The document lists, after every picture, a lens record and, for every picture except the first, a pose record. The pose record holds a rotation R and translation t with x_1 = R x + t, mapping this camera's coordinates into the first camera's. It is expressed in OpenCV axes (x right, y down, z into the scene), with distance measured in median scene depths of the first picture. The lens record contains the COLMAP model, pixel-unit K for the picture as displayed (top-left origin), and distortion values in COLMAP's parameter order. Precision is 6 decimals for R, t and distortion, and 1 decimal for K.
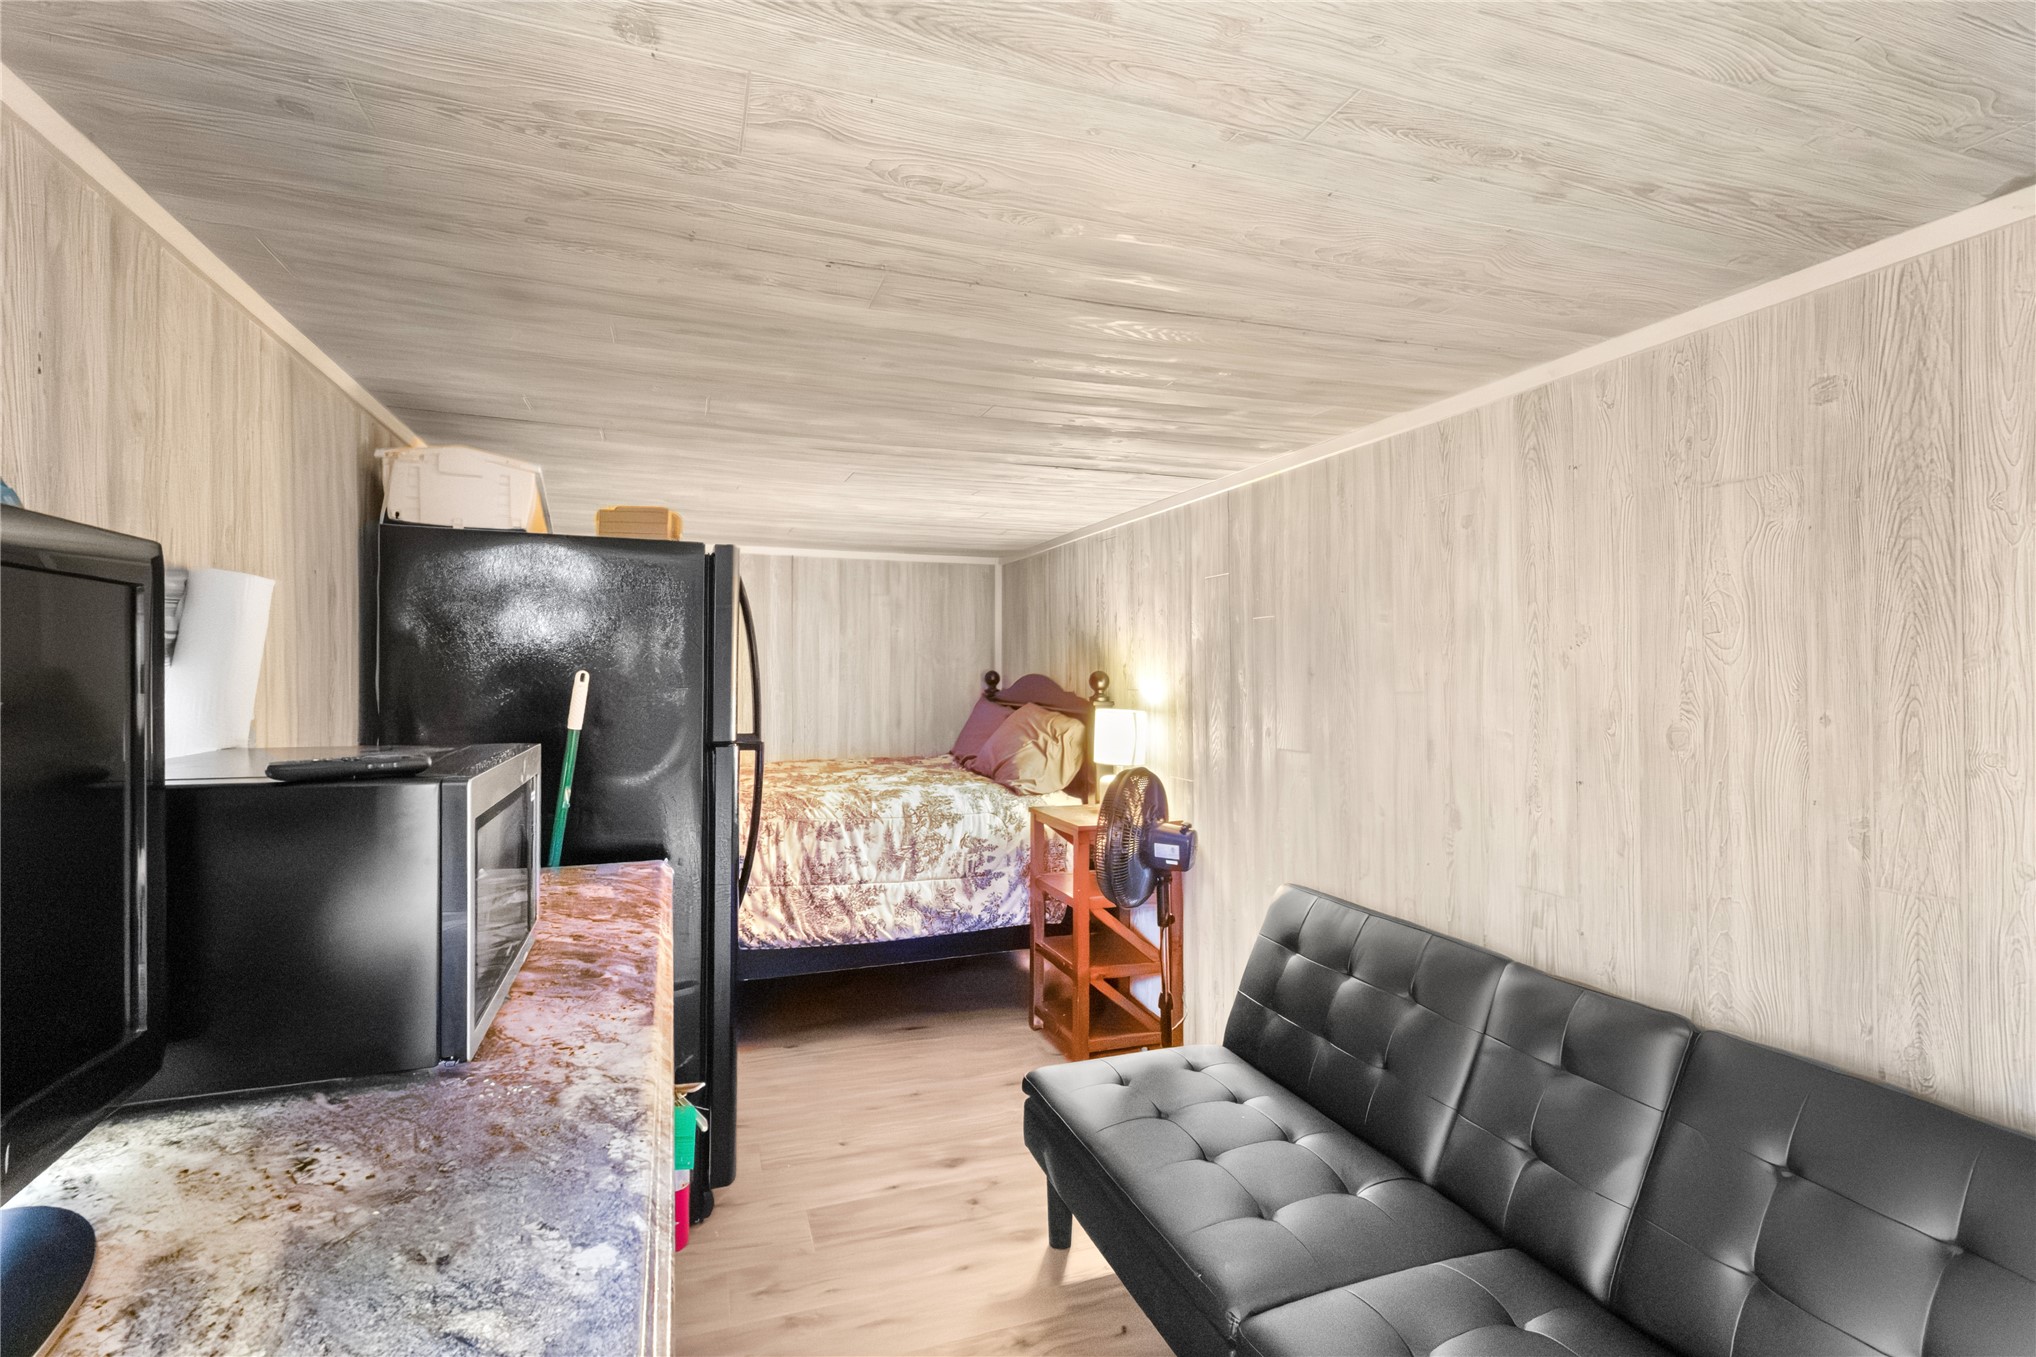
lens RADIAL K [[942.0, 0, 1012.8], [0, 942.0, 671.5], [0, 0, 1]] dist [0.002524, 0.001399]
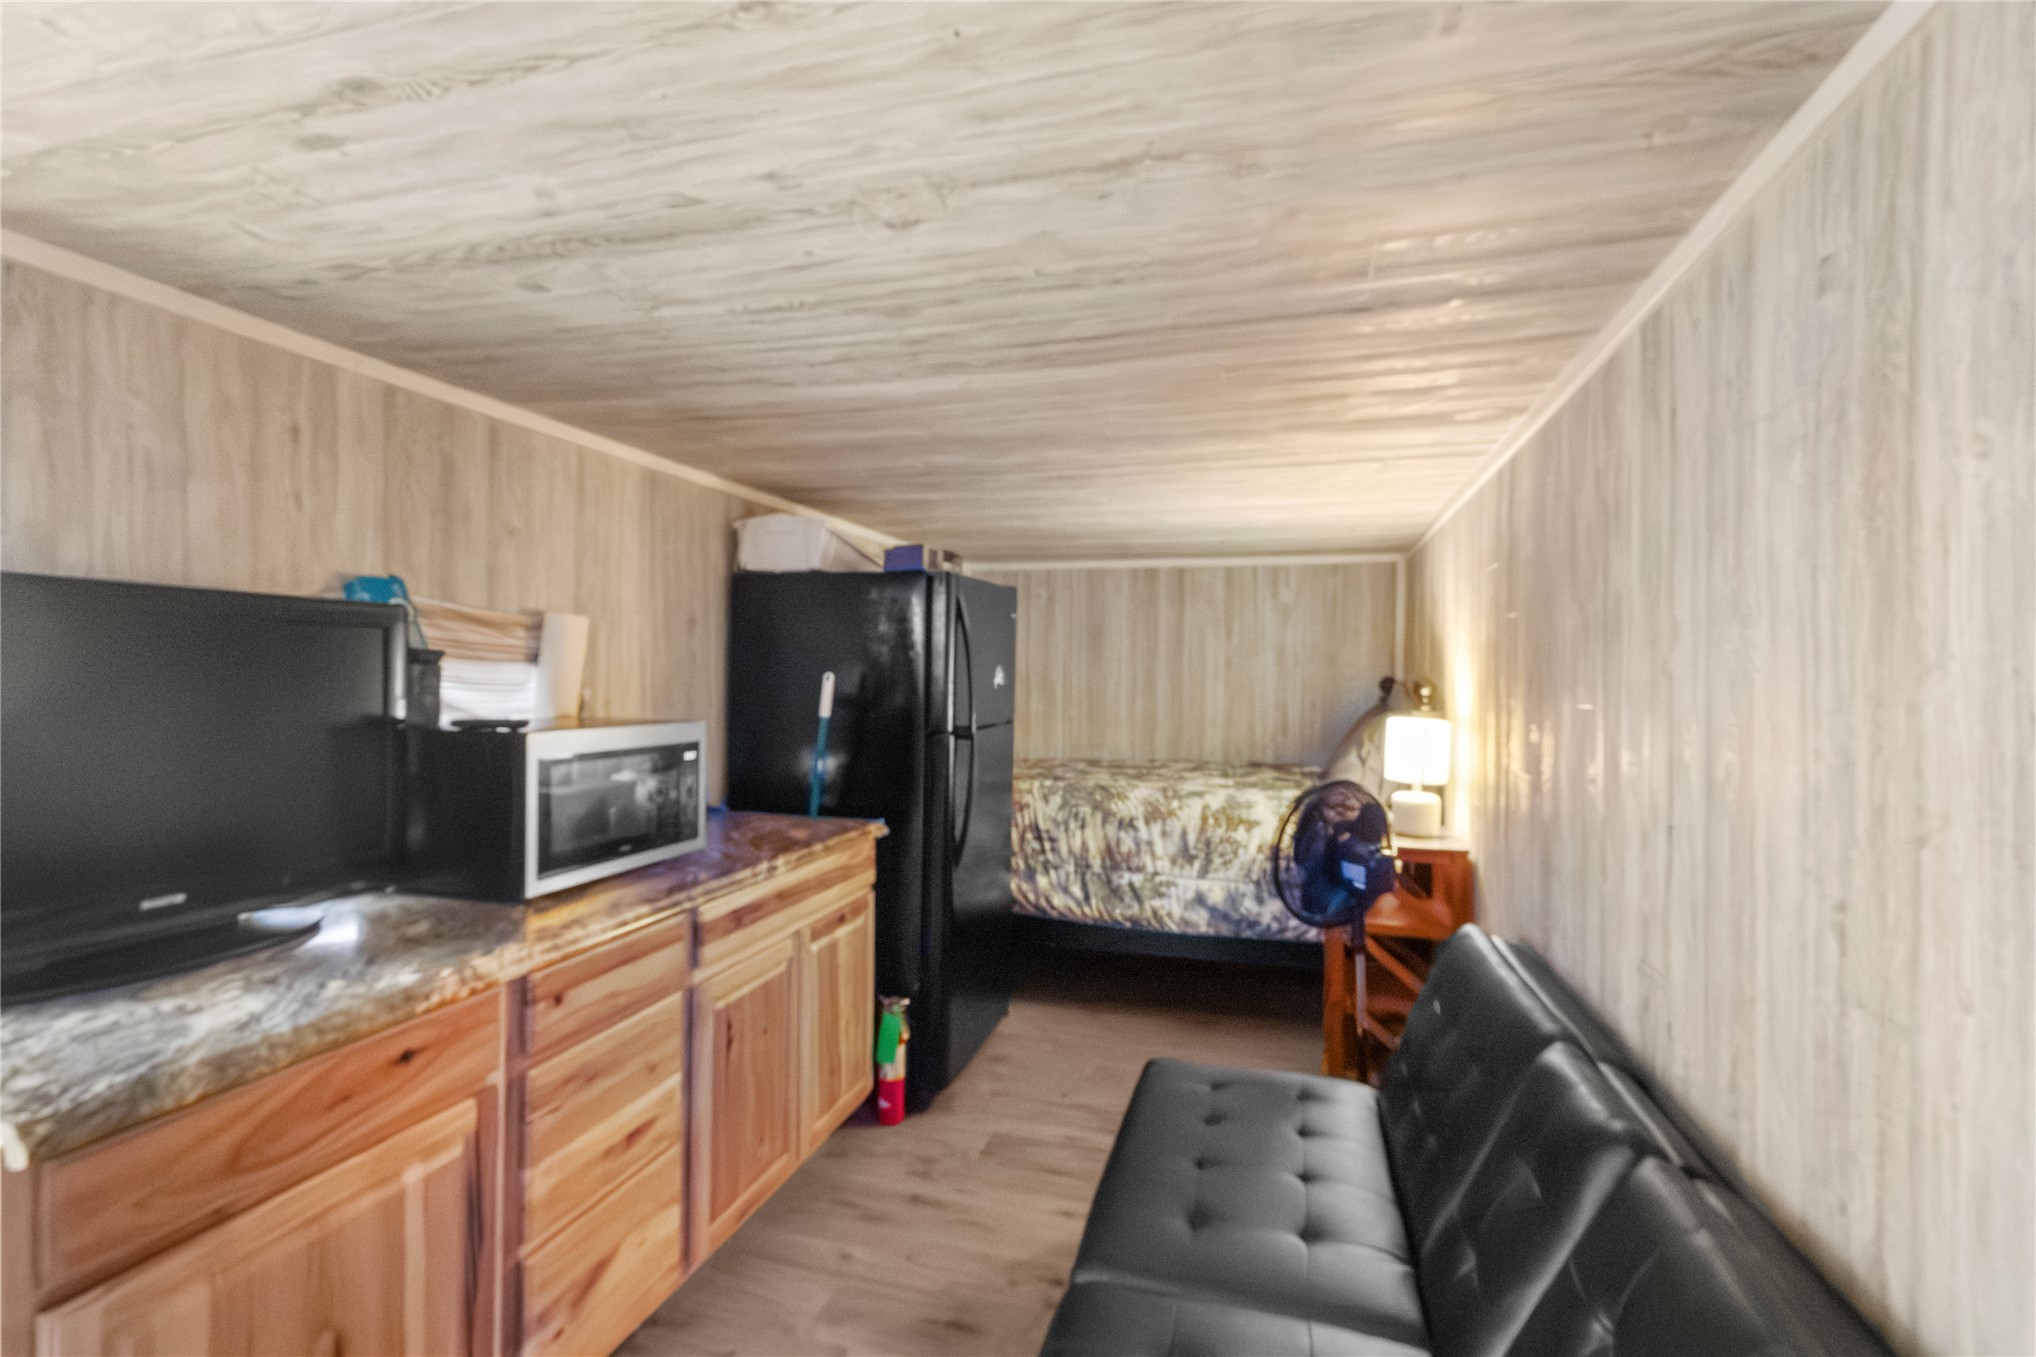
lens RADIAL K [[942.0, 0, 996.7], [0, 942.0, 682.1], [0, 0, 1]] dist [0.002524, 0.001399]
pose [[0.807932, 0.010702, -0.589179, 0.321387], [-0.007169, 0.999940, 0.008334, -0.001138], [0.589232, -0.002510, 0.807960, 0.034356]]
